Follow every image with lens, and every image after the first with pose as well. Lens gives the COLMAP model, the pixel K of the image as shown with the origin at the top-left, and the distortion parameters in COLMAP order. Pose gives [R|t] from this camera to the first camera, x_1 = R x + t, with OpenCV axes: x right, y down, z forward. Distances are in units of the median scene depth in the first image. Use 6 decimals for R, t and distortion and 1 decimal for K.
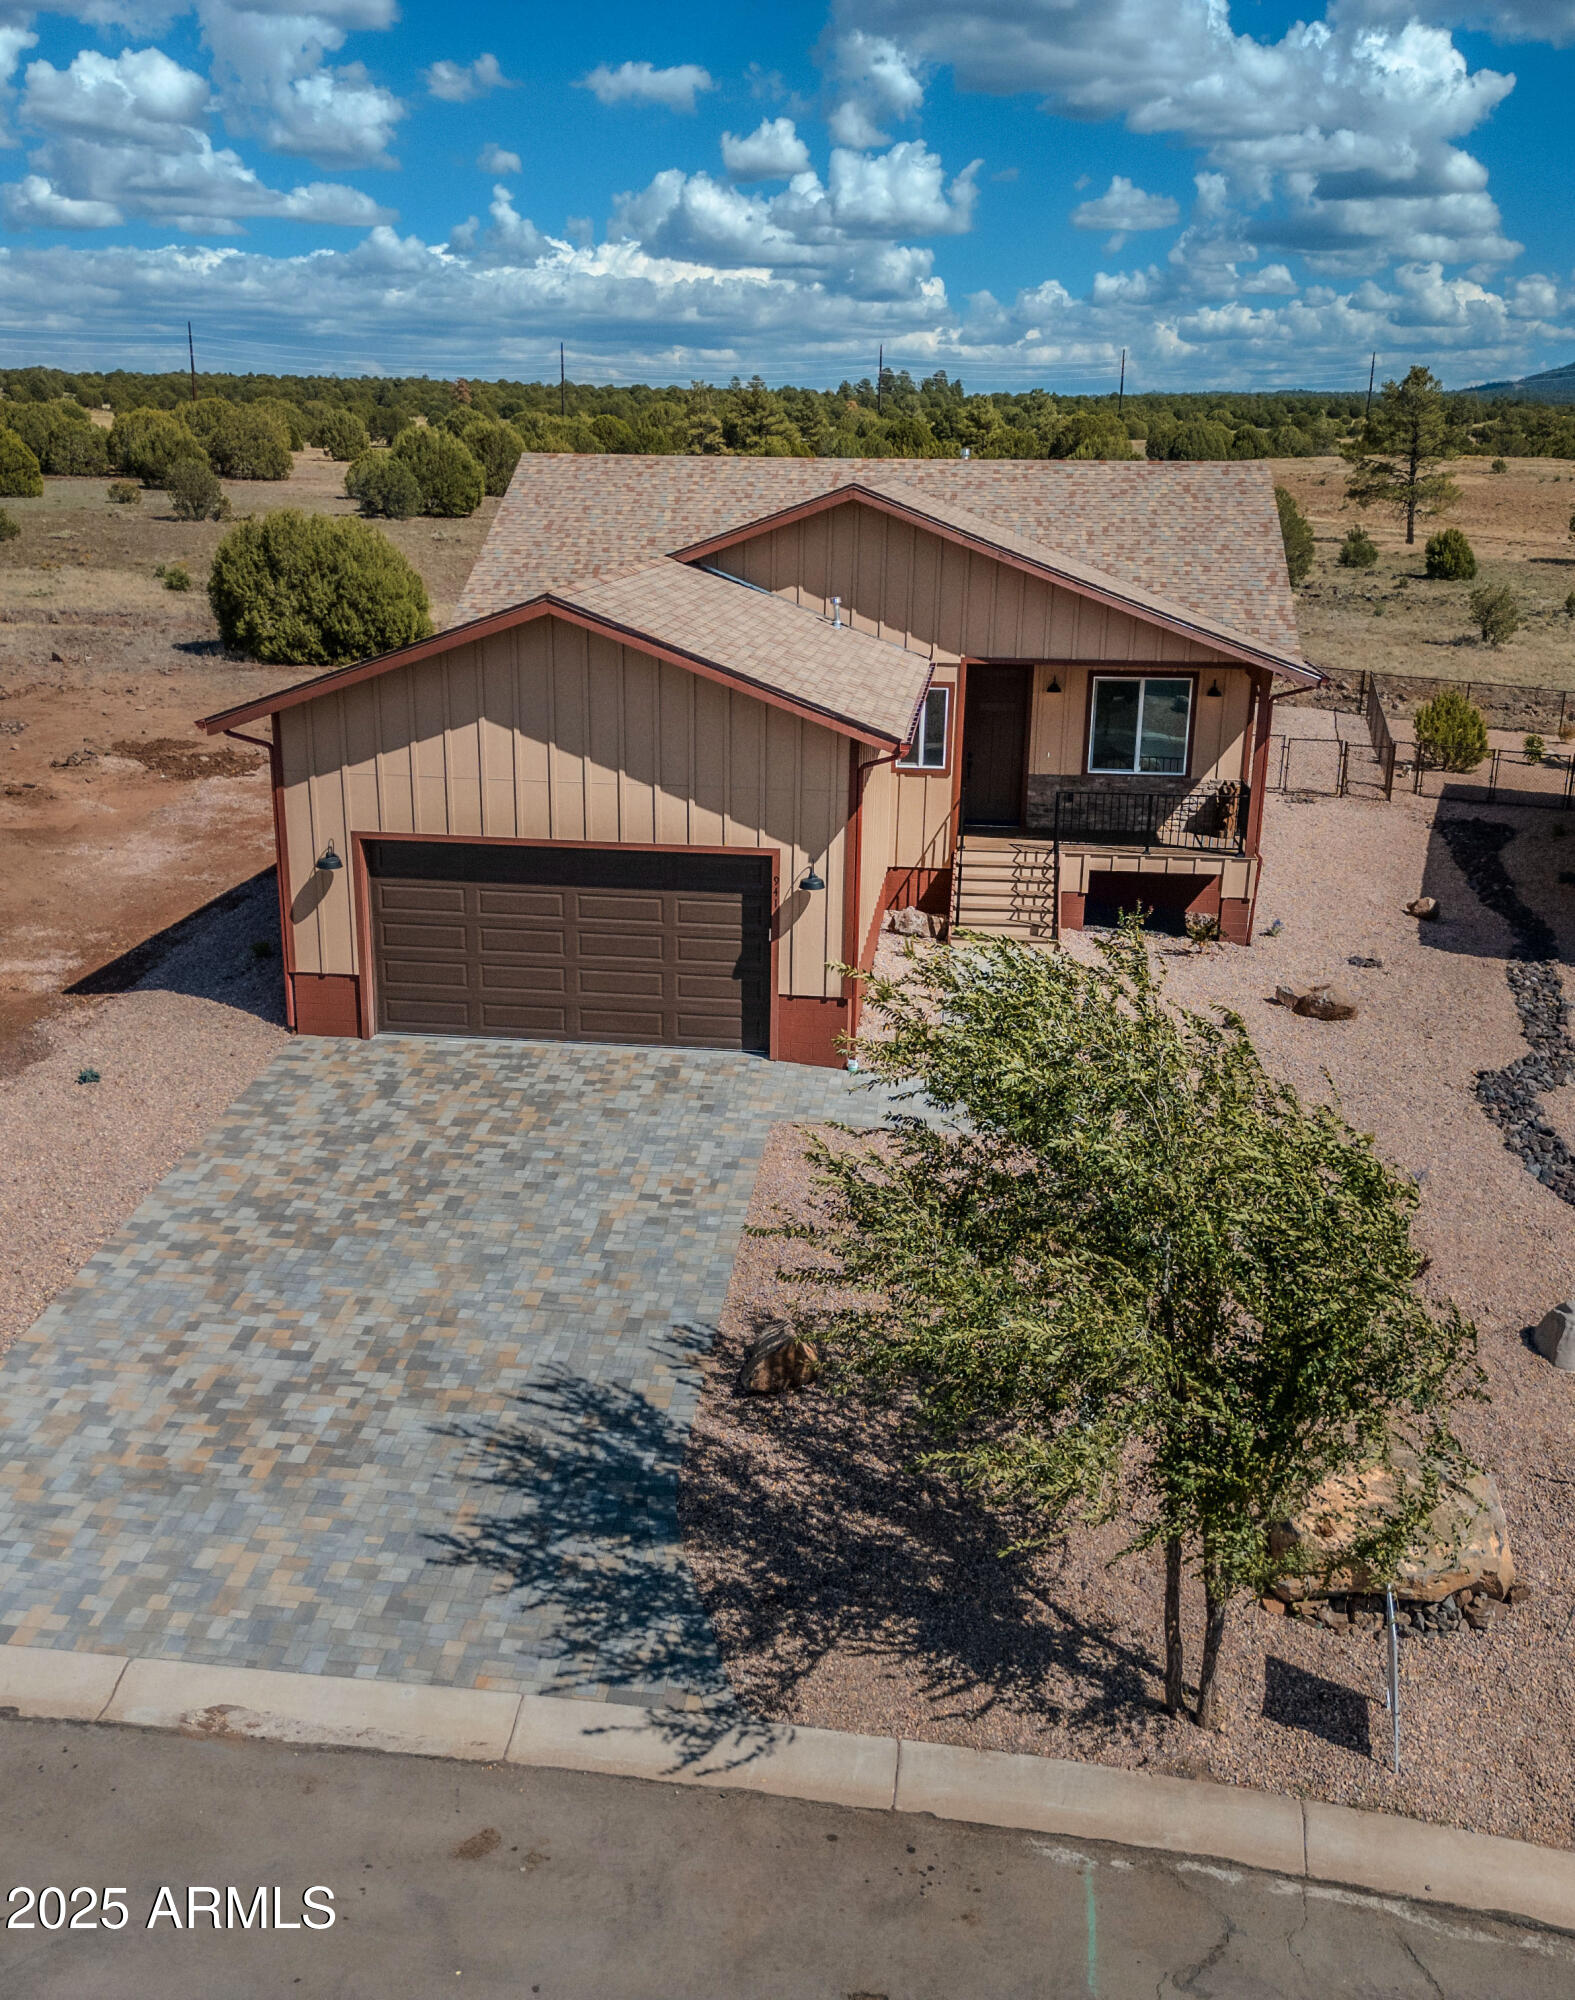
lens RADIAL K [[1861.6, 0, 777.6], [0, 1861.6, 1002.1], [0, 0, 1]] dist [0.110019, -0.187929]
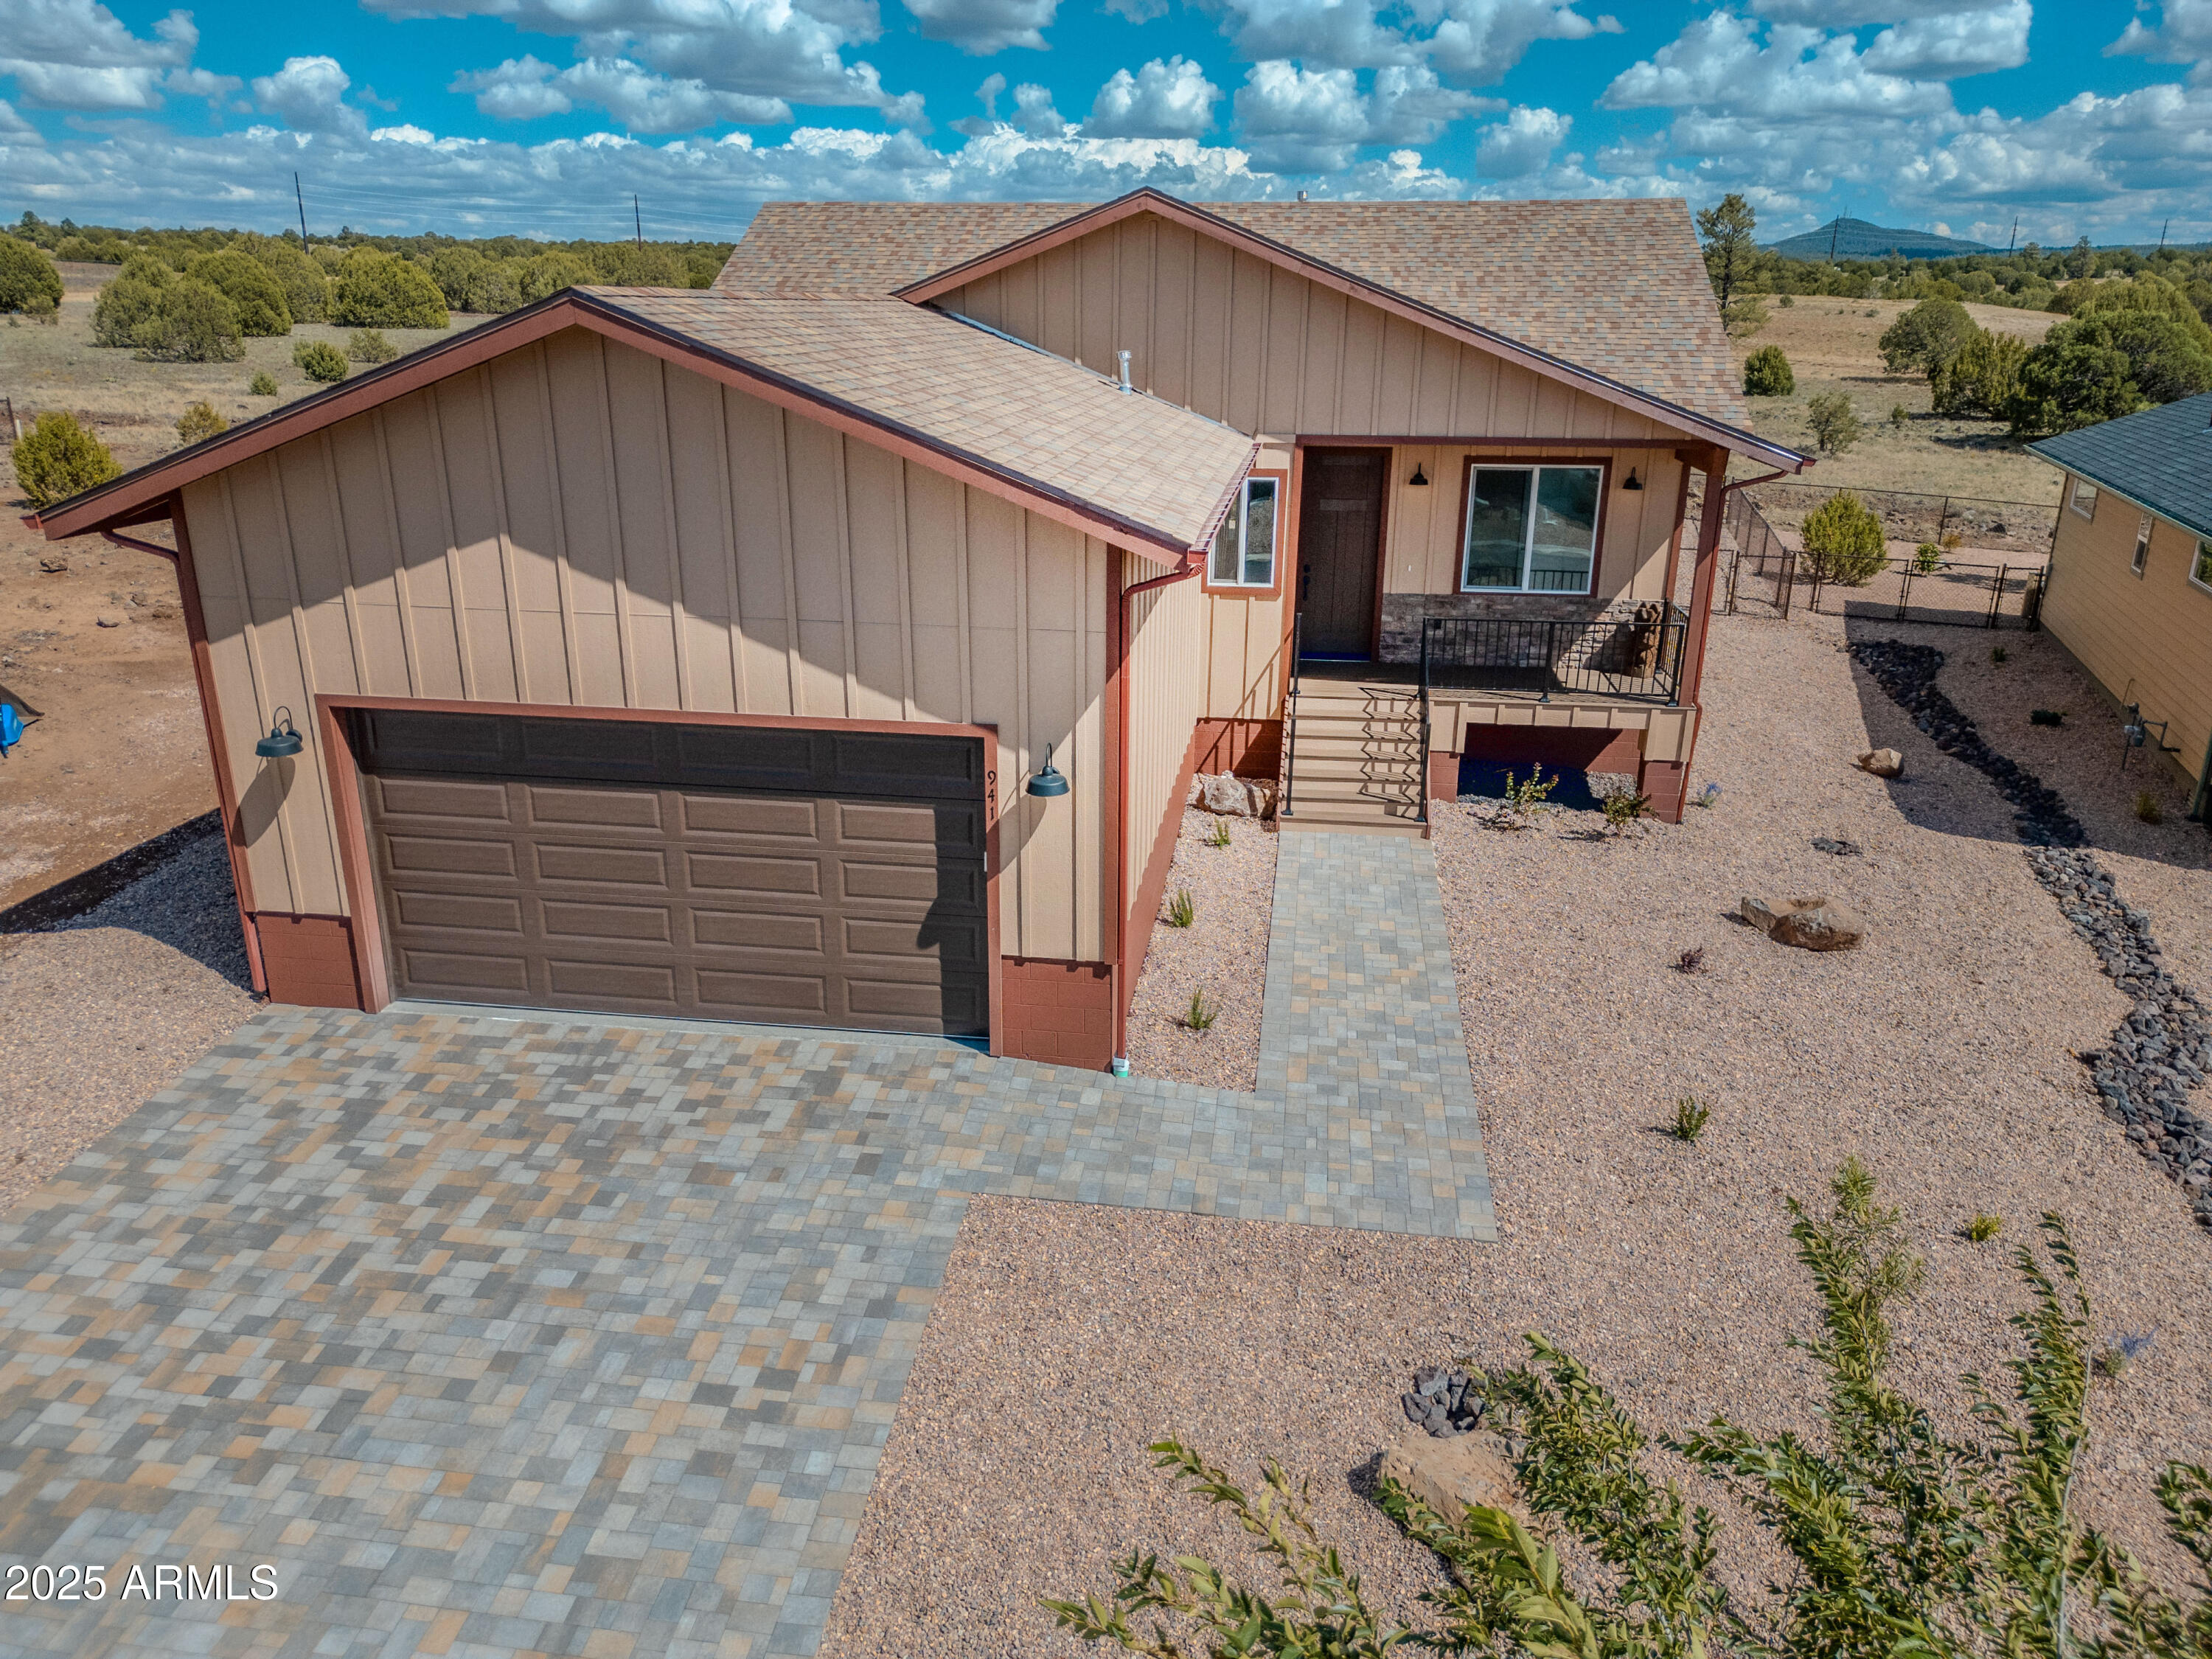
lens RADIAL K [[1553.0, 0, 1106.0], [0, 1553.0, 829.5], [0, 0, 1]] dist [0.059511, -0.051932]
pose [[0.999736, 0.001347, -0.022934, 0.048072], [-0.000521, 0.999351, 0.036013, -0.065565], [0.022967, -0.035992, 0.999088, 0.483086]]
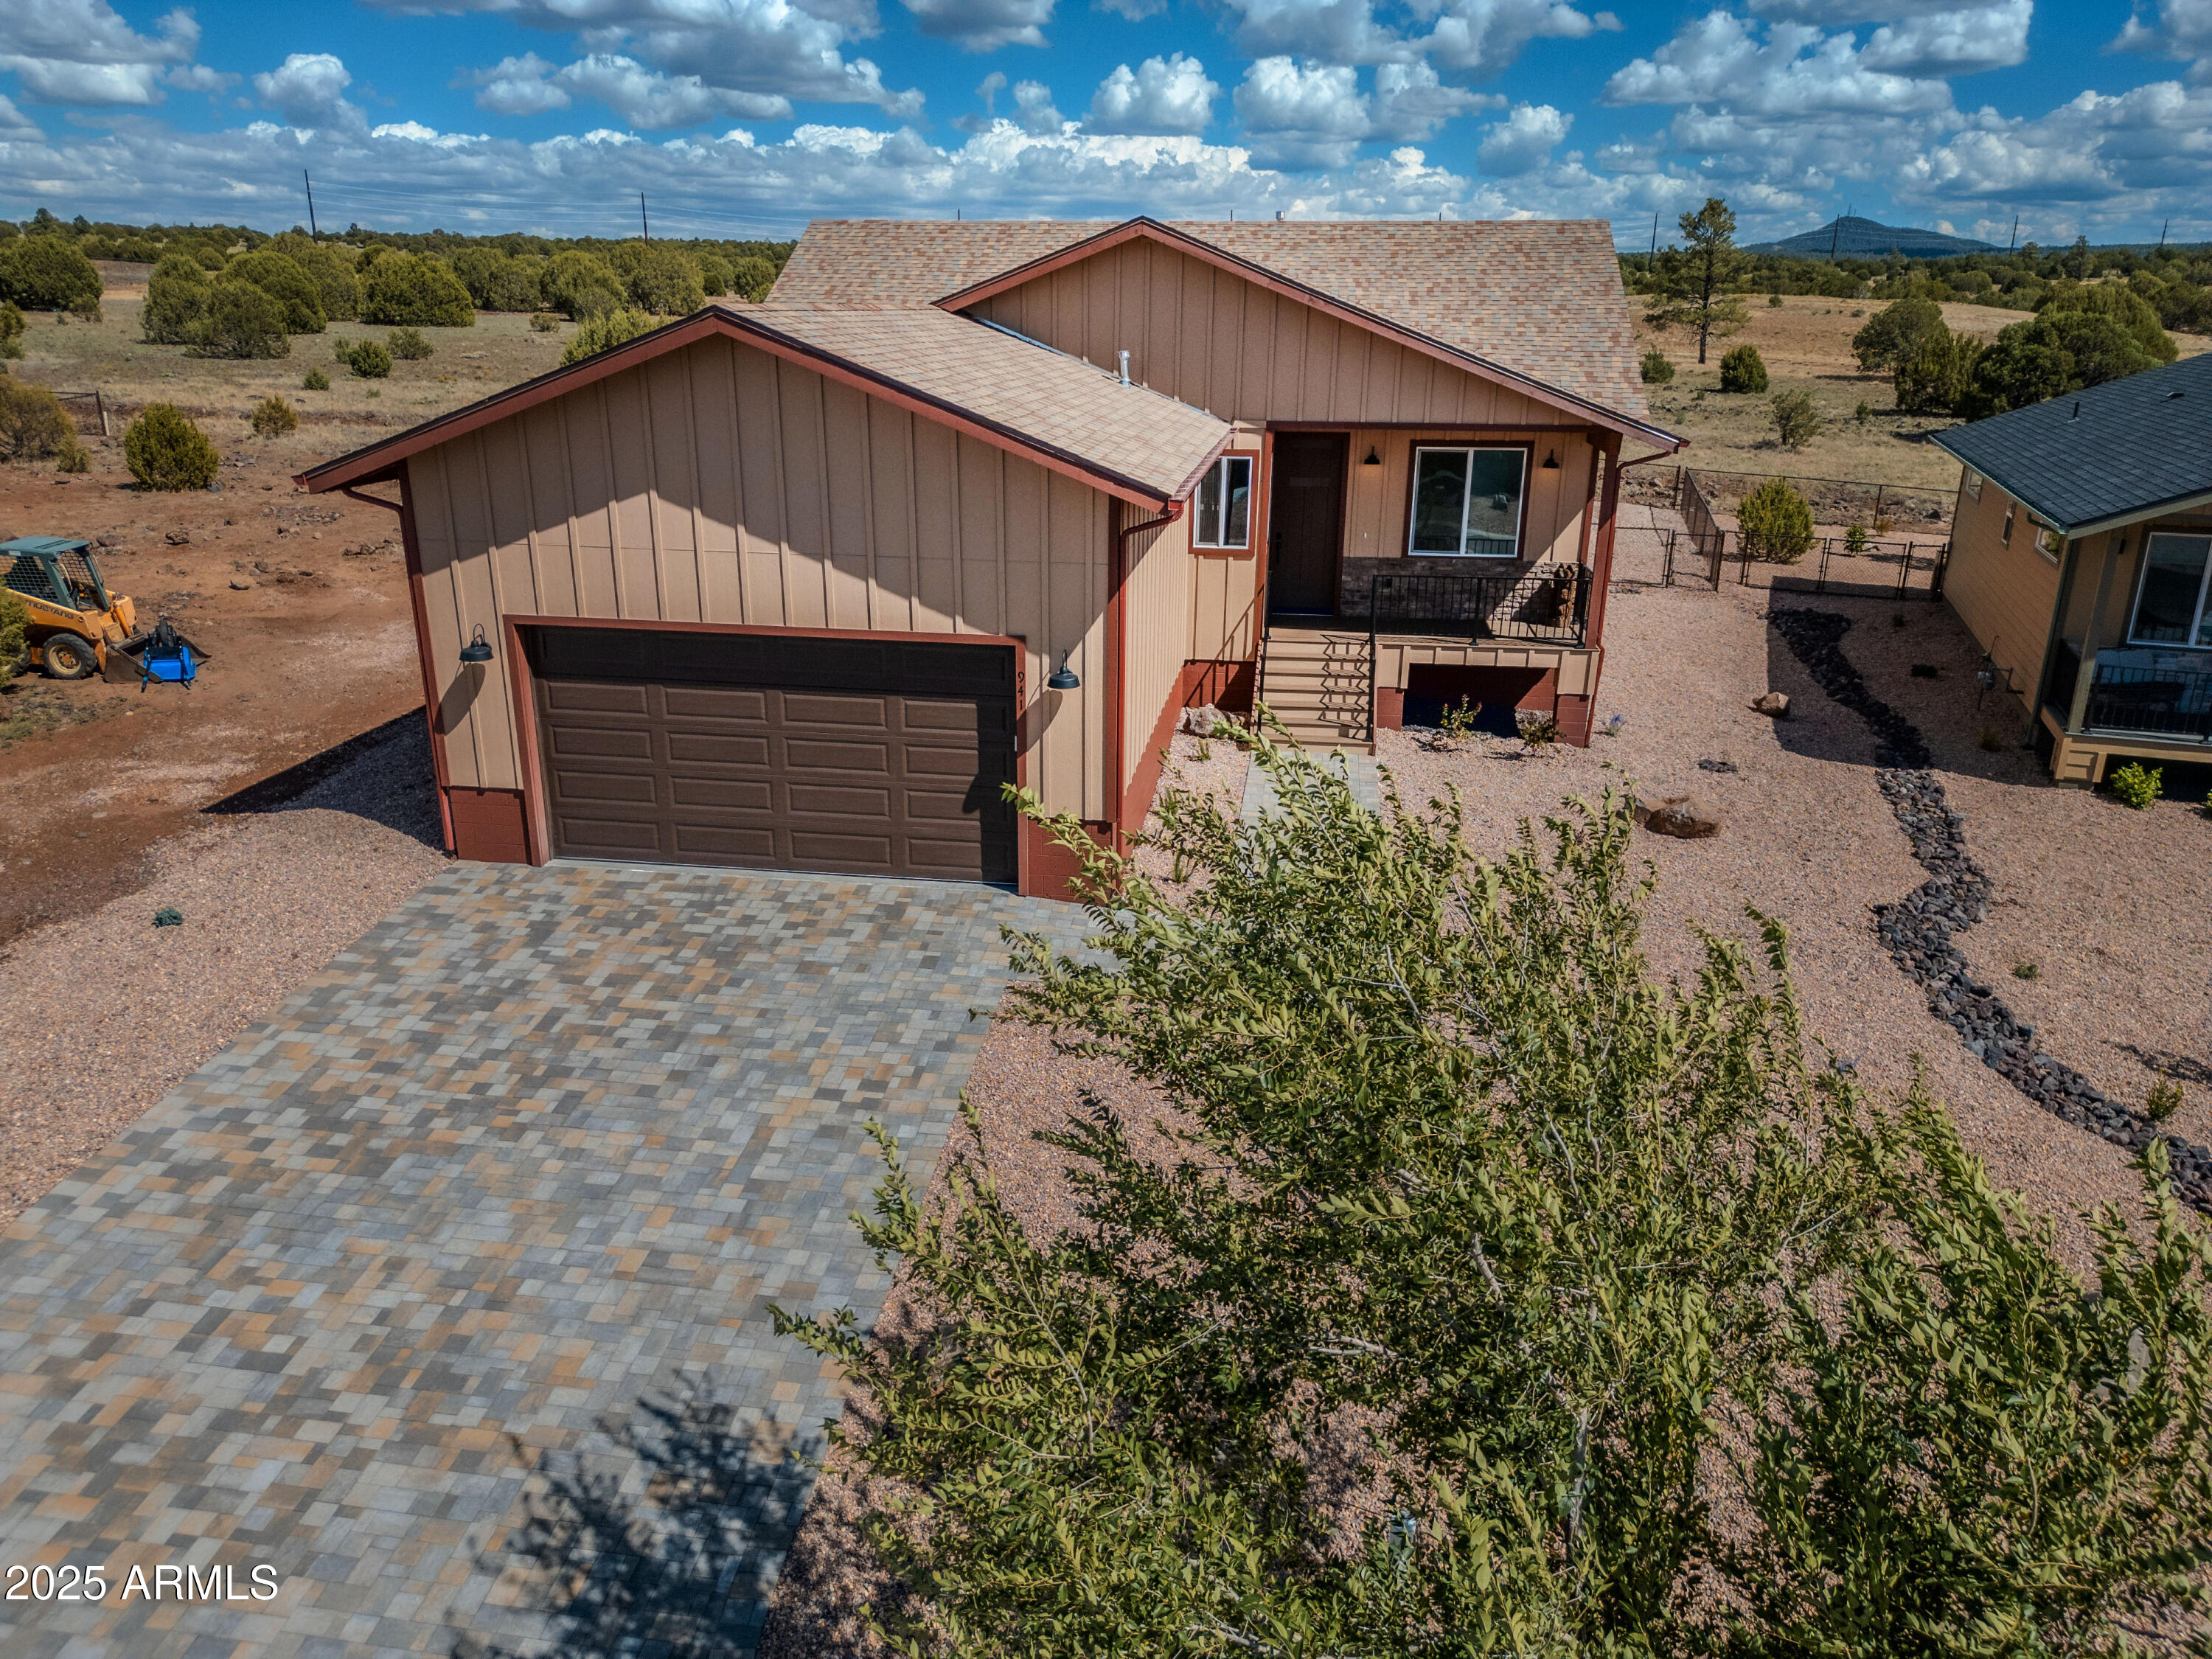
lens RADIAL K [[1553.0, 0, 1106.0], [0, 1553.0, 829.5], [0, 0, 1]] dist [0.059511, -0.051932]
pose [[0.999699, 0.003312, -0.024300, 0.051980], [-0.002399, 0.999294, 0.037490, -0.024056], [0.024407, -0.037420, 0.999002, 0.322441]]
